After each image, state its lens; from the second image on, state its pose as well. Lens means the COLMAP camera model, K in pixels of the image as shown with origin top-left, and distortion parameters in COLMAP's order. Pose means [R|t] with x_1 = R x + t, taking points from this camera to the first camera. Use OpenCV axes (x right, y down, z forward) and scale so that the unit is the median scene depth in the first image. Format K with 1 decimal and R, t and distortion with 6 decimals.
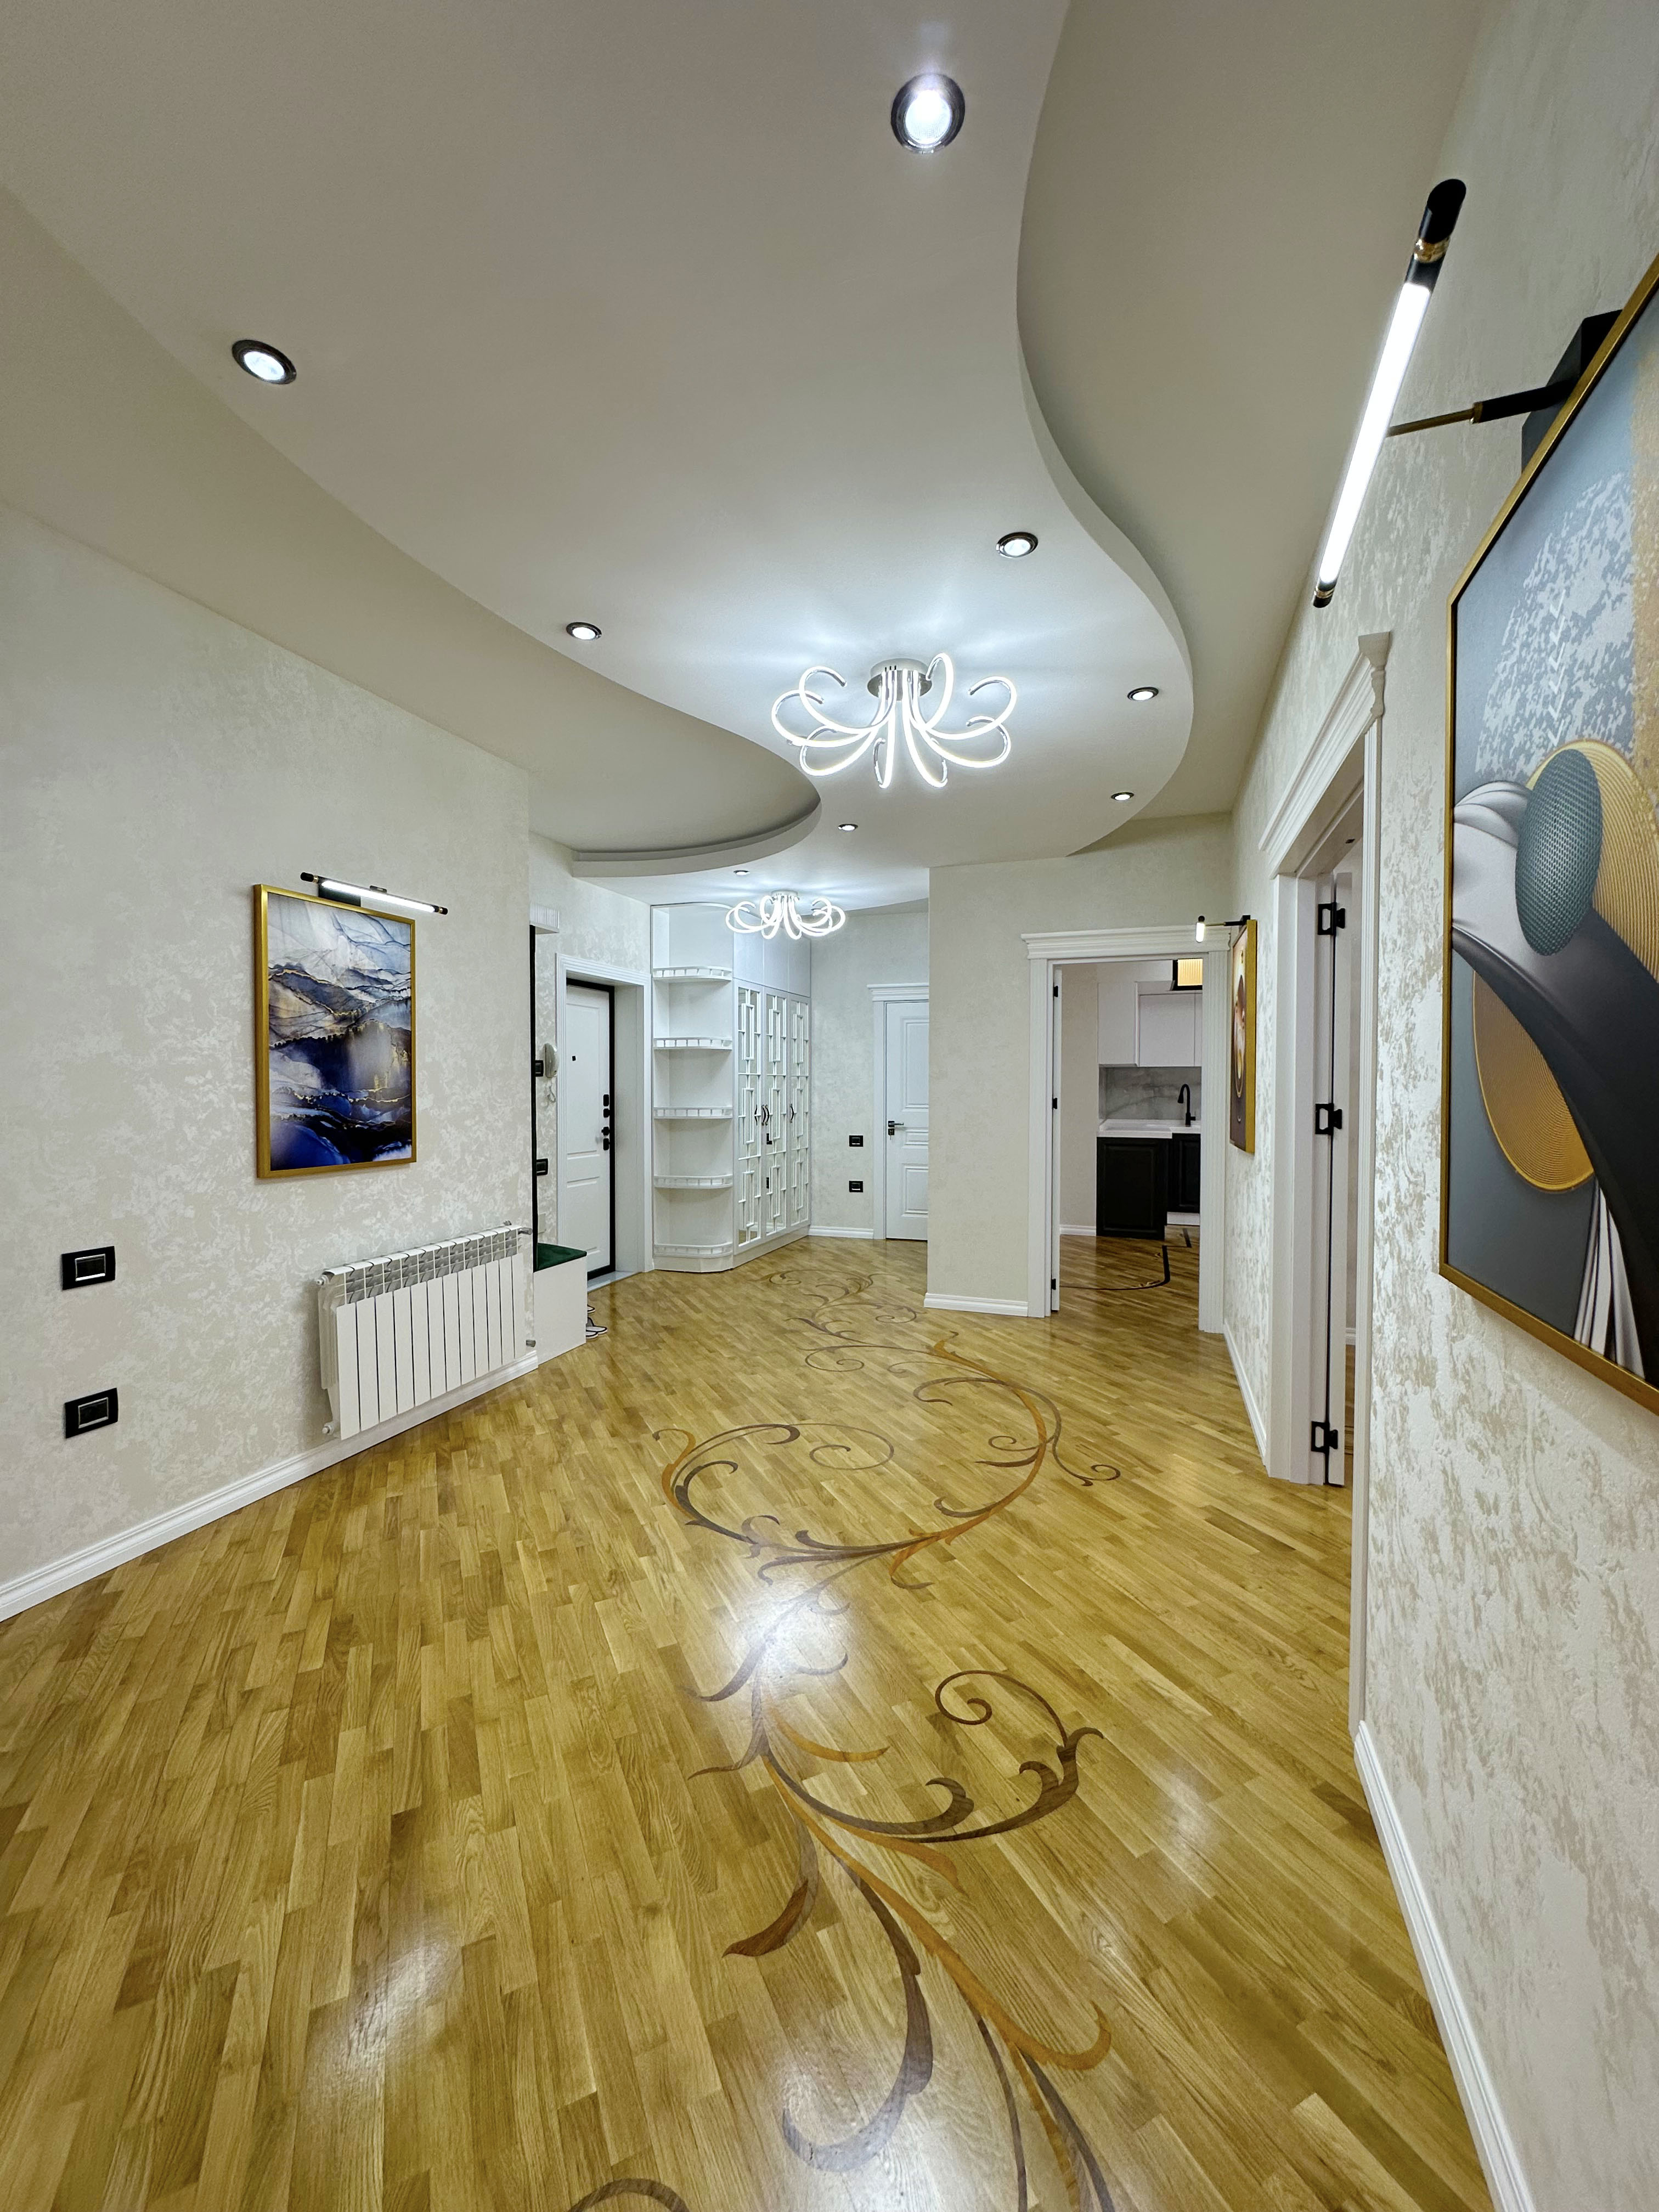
lens RADIAL K [[882.8, 0, 828.3], [0, 882.8, 1106.3], [0, 0, 1]] dist [-0.003226, 0.000637]
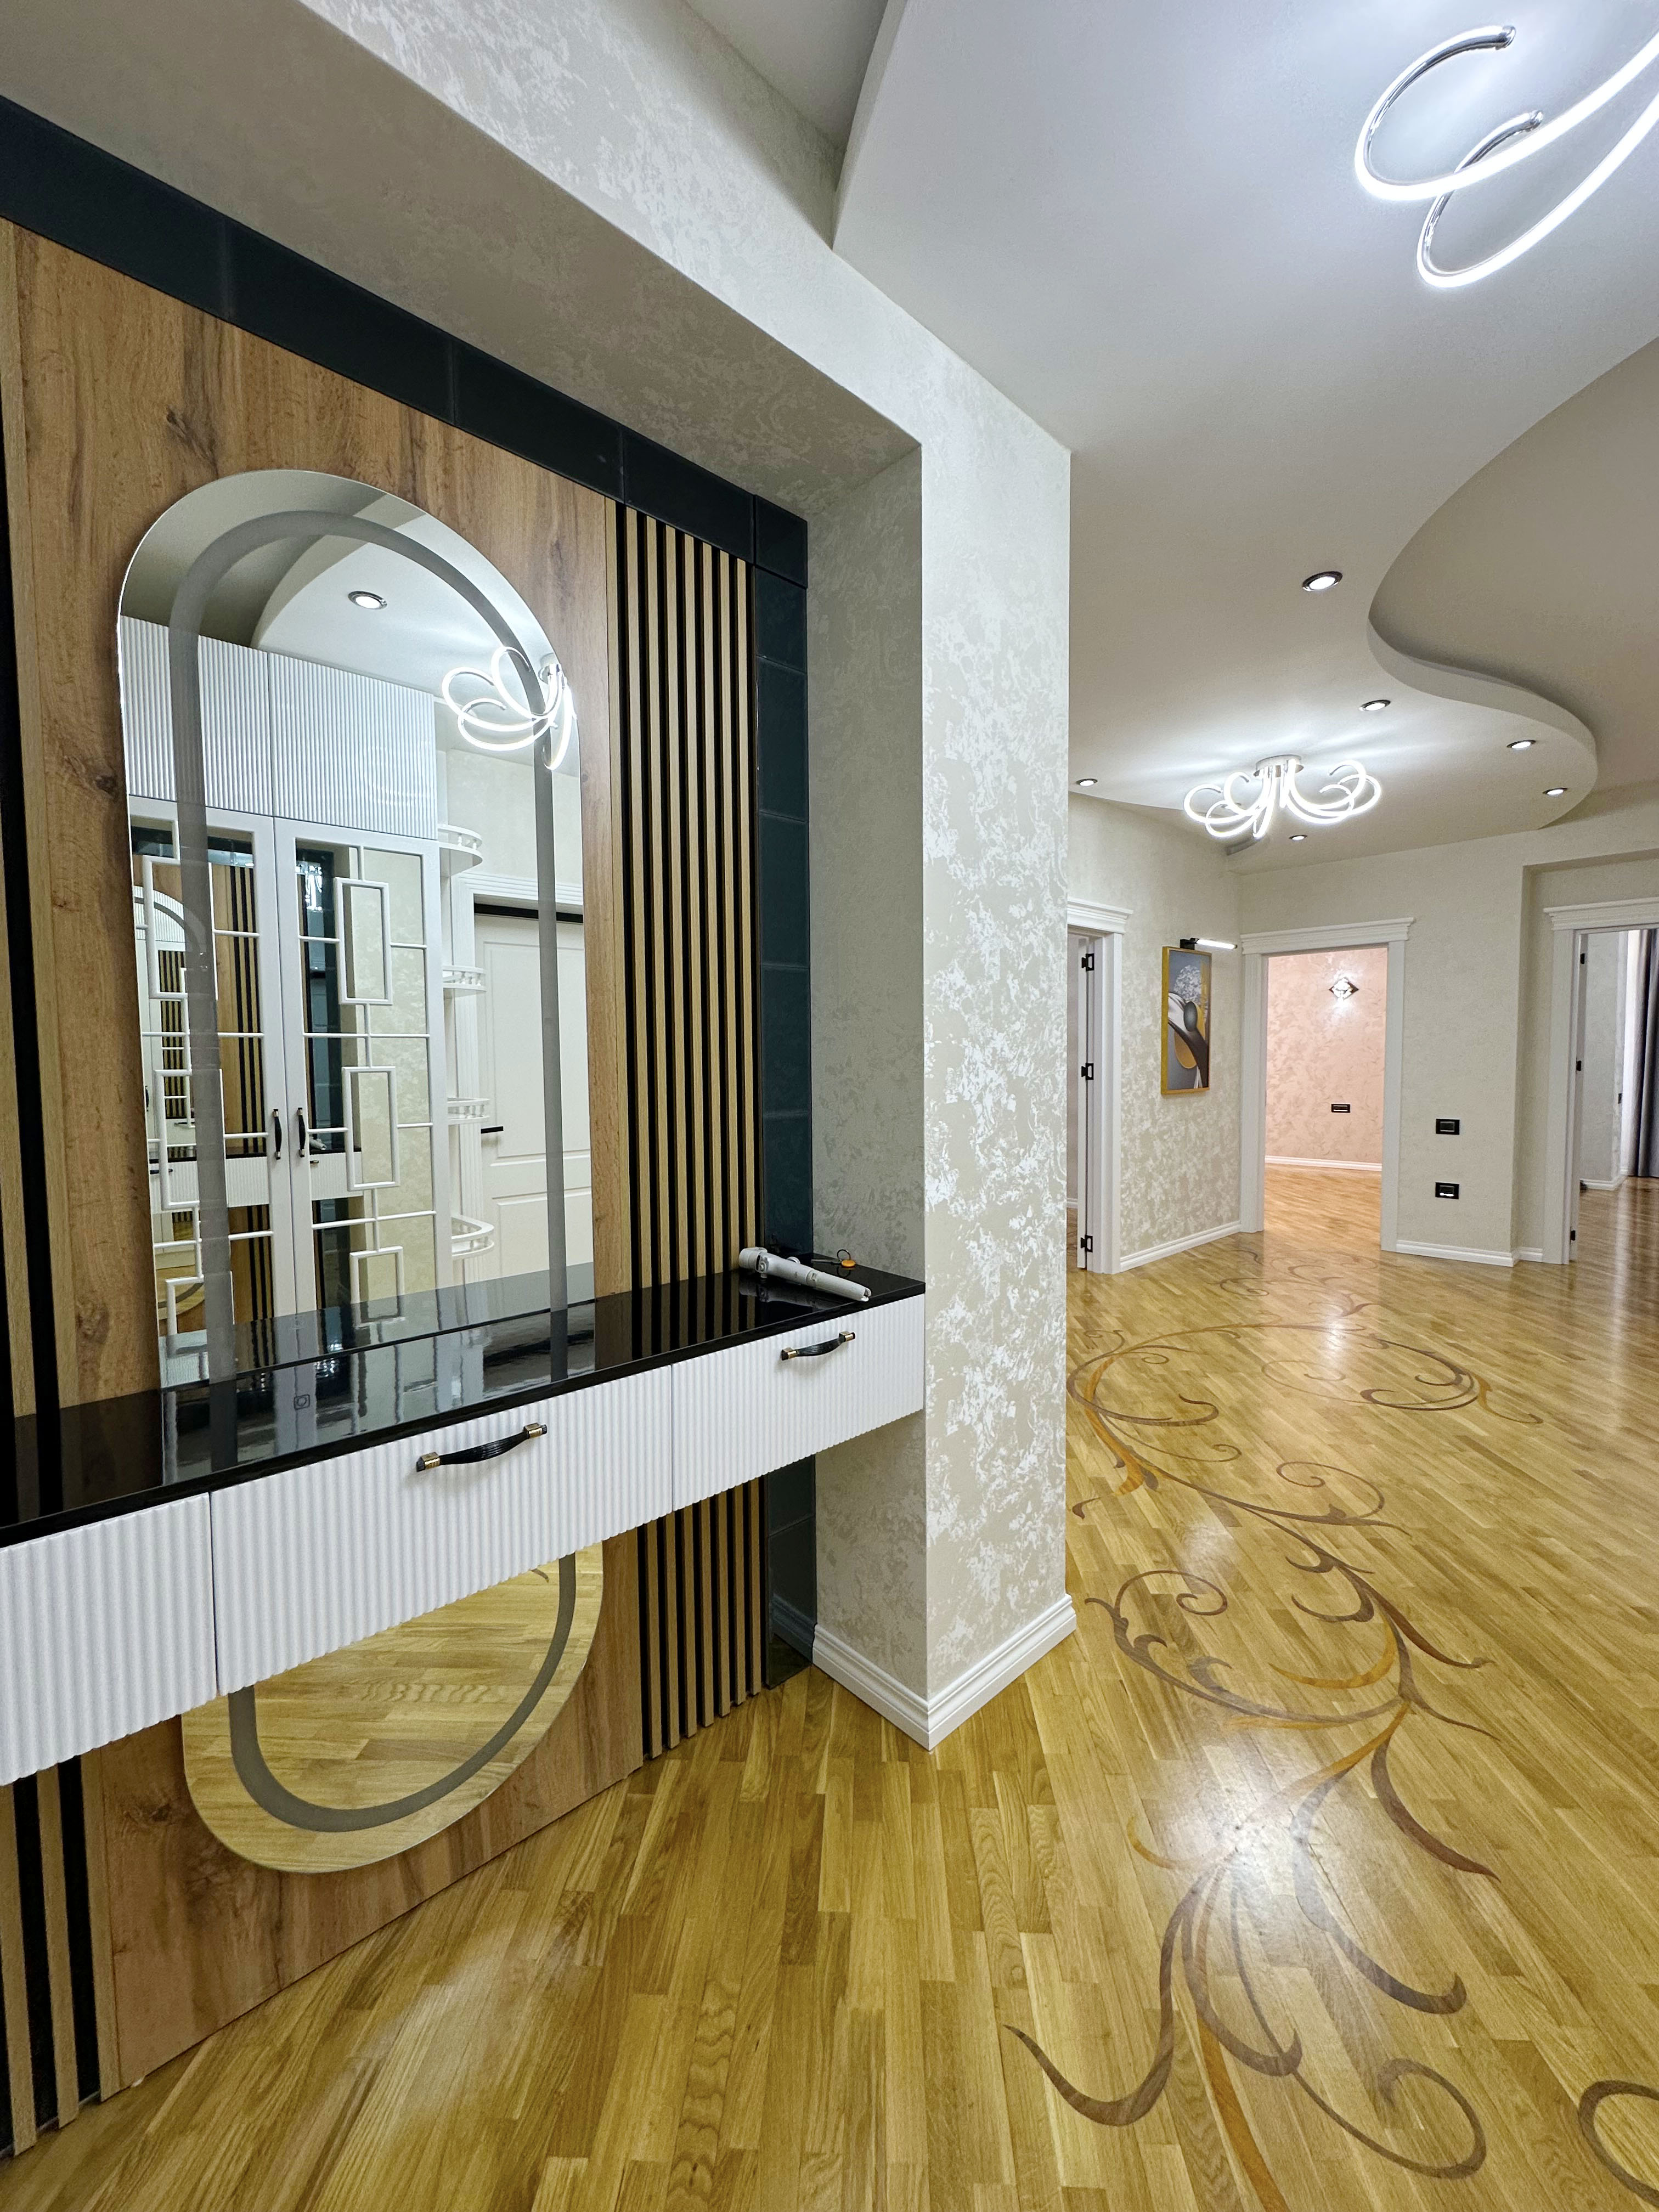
lens RADIAL K [[882.8, 0, 828.3], [0, 882.8, 1106.3], [0, 0, 1]] dist [-0.003226, 0.000637]
pose [[-0.887032, -0.016964, 0.461396, 0.036975], [0.021252, 0.996765, 0.077504, -0.037980], [-0.461219, 0.078554, -0.883802, 1.629752]]
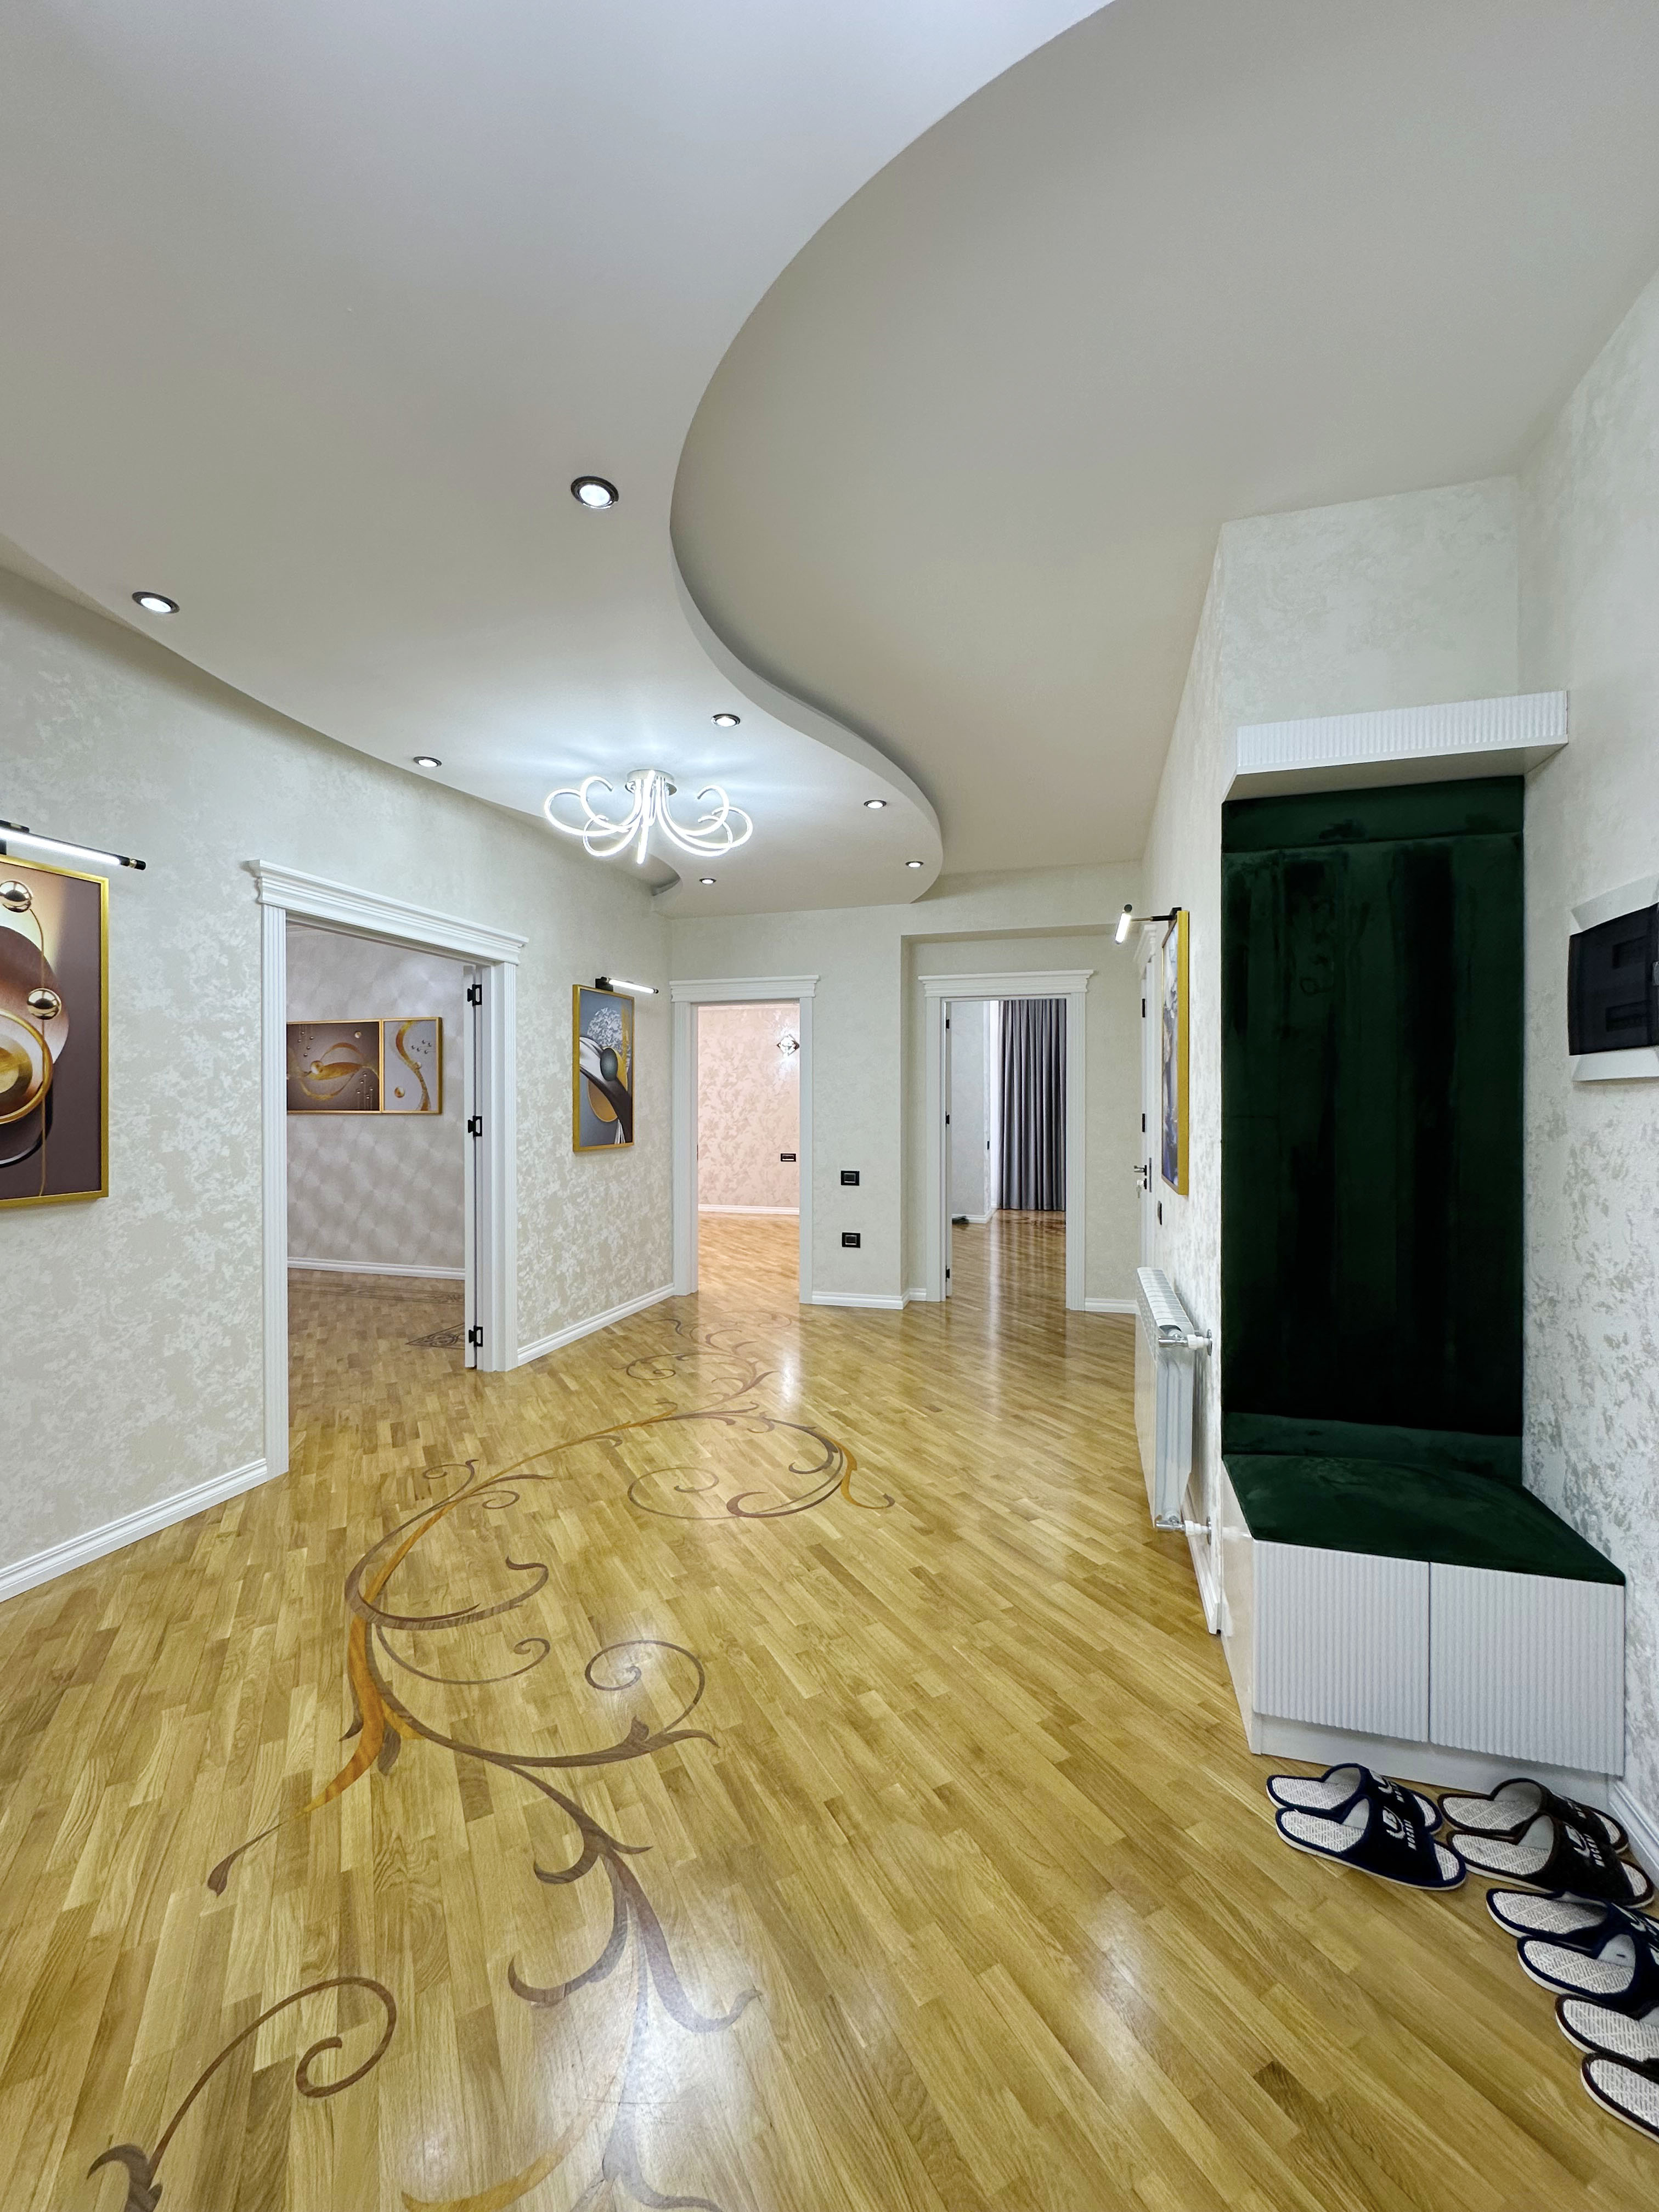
lens RADIAL K [[882.8, 0, 828.3], [0, 882.8, 1106.3], [0, 0, 1]] dist [-0.003226, 0.000637]
pose [[-0.998568, 0.000014, -0.053489, -0.064693], [-0.001498, 0.999601, 0.028211, -0.035611], [0.053468, 0.028250, -0.998170, 1.411452]]
